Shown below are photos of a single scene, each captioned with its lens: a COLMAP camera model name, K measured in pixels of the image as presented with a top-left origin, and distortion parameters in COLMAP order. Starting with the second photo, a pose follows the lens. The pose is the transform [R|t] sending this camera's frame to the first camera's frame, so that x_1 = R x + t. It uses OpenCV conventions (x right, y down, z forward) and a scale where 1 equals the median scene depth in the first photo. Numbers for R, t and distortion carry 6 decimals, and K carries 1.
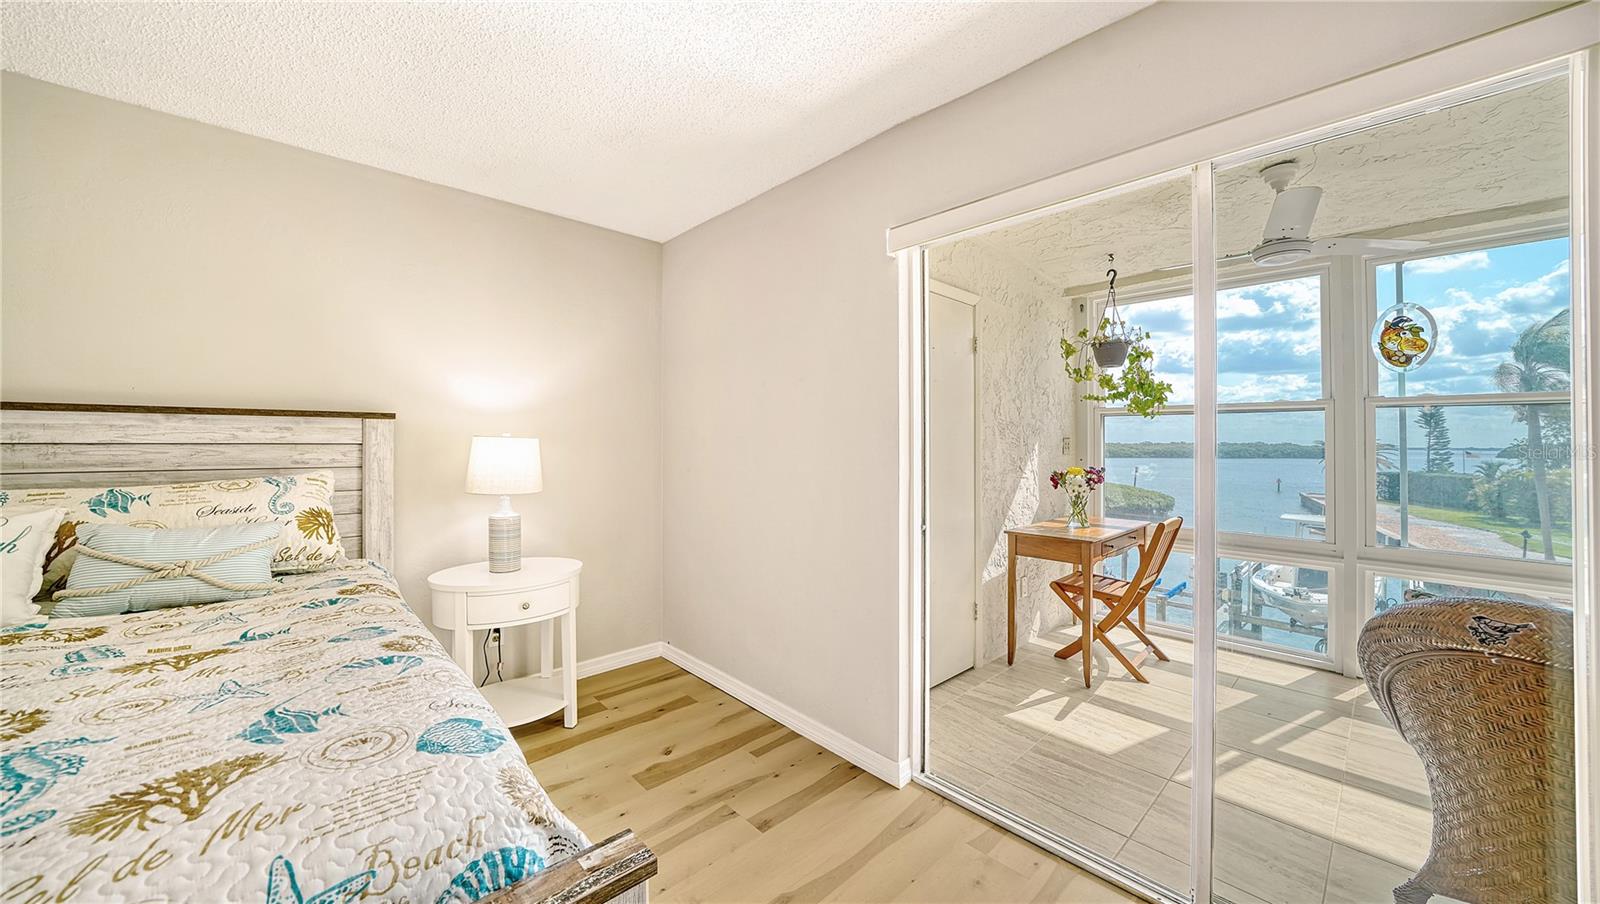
lens RADIAL K [[582.2, 0, 799.1], [0, 582.2, 444.3], [0, 0, 1]] dist [0.000102, -0.000001]
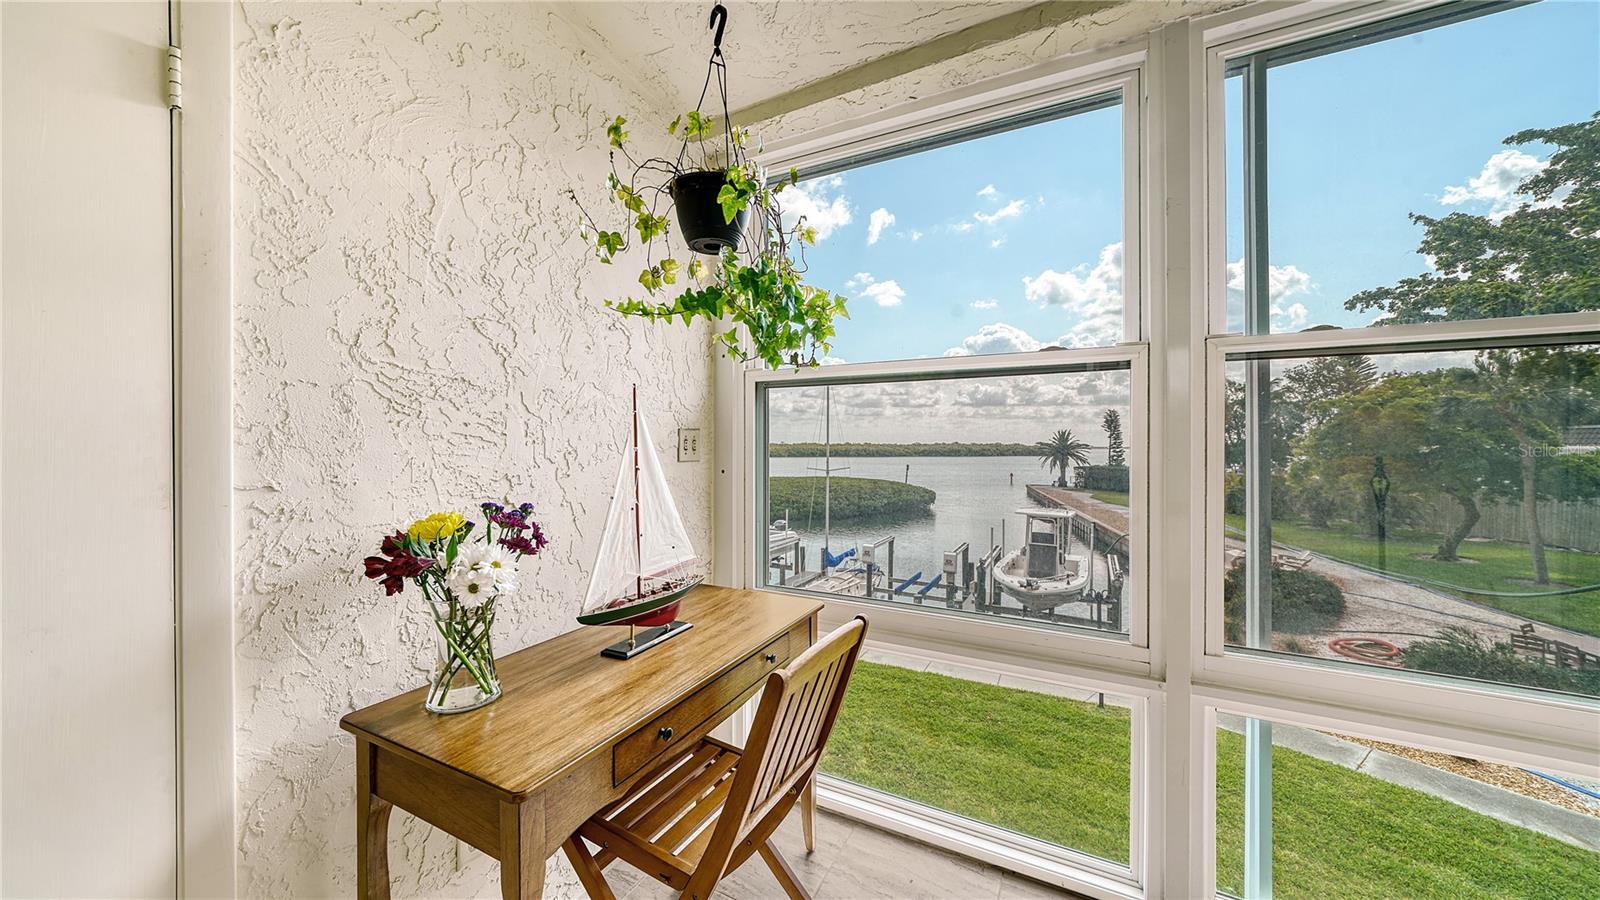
lens RADIAL K [[576.0, 0, 800.0], [0, 576.0, 450.0], [0, 0, 1]] dist [-0.001034, -0.000078]
pose [[0.943318, -0.004431, 0.331859, 0.105800], [0.001505, 0.999958, 0.009072, 0.000619], [-0.331886, -0.008058, 0.943285, 0.139593]]
